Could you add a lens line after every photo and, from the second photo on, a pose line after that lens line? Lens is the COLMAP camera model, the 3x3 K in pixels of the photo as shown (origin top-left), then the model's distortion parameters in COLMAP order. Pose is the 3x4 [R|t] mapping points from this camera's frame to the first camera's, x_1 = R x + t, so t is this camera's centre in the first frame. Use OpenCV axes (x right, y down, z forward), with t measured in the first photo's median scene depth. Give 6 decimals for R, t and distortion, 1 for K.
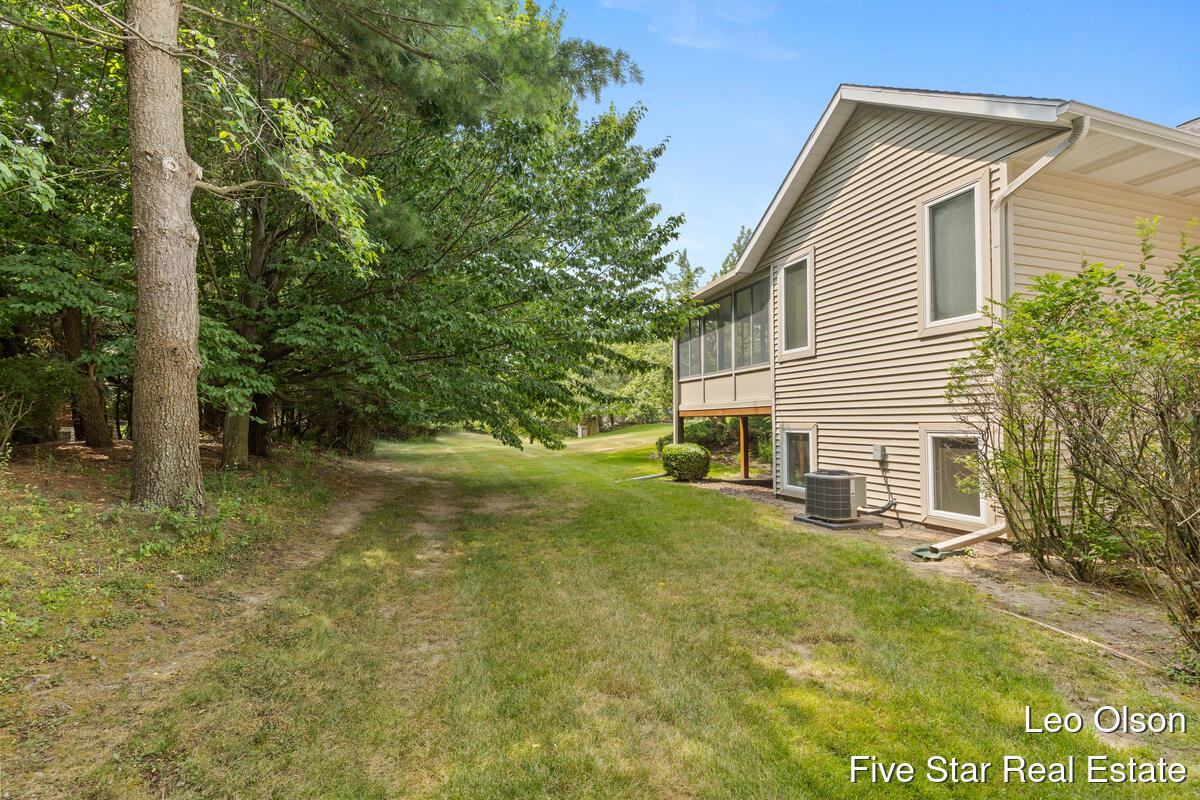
lens RADIAL K [[537.2, 0, 600.0], [0, 537.2, 400.0], [0, 0, 1]] dist [0.001270, 0.000182]
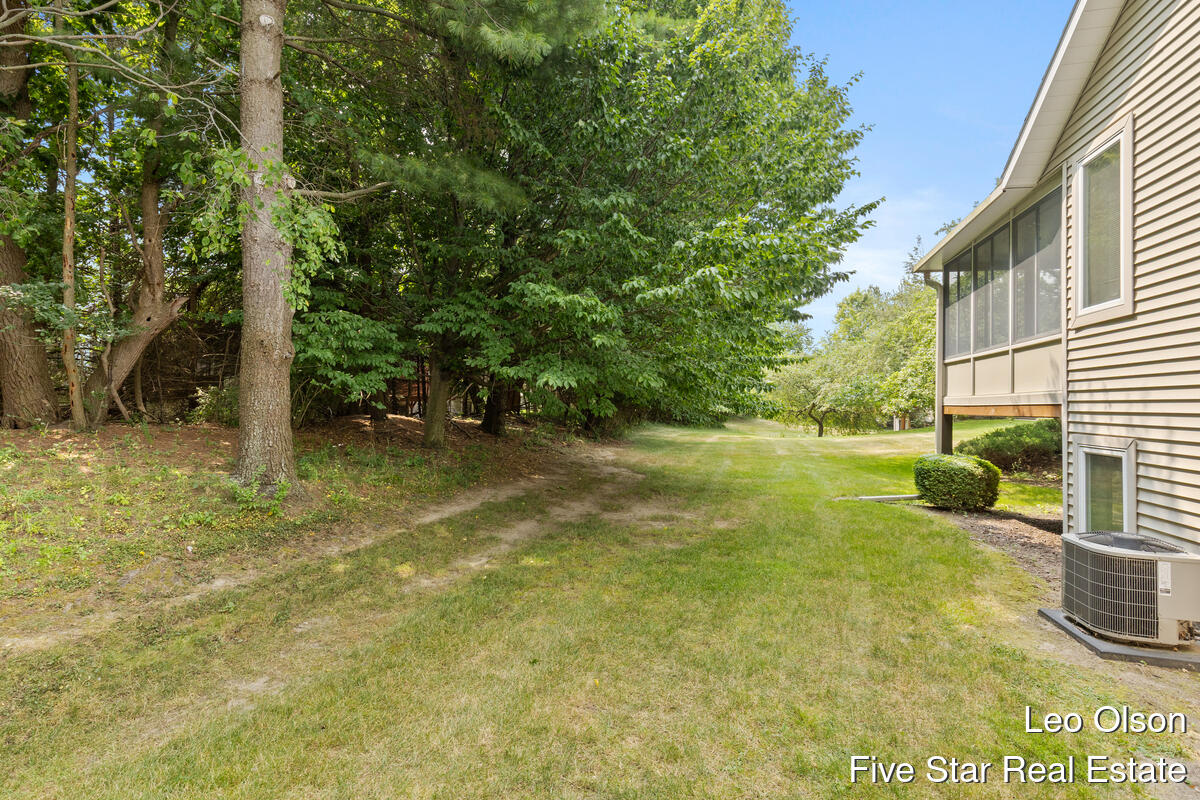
lens RADIAL K [[569.2, 0, 597.4], [0, 569.2, 372.7], [0, 0, 1]] dist [0.001491, -0.000147]
pose [[0.836943, -0.000396, -0.547290, 0.257648], [-0.009325, 0.999844, -0.014983, -0.009958], [0.547211, 0.017643, 0.836809, 0.221671]]
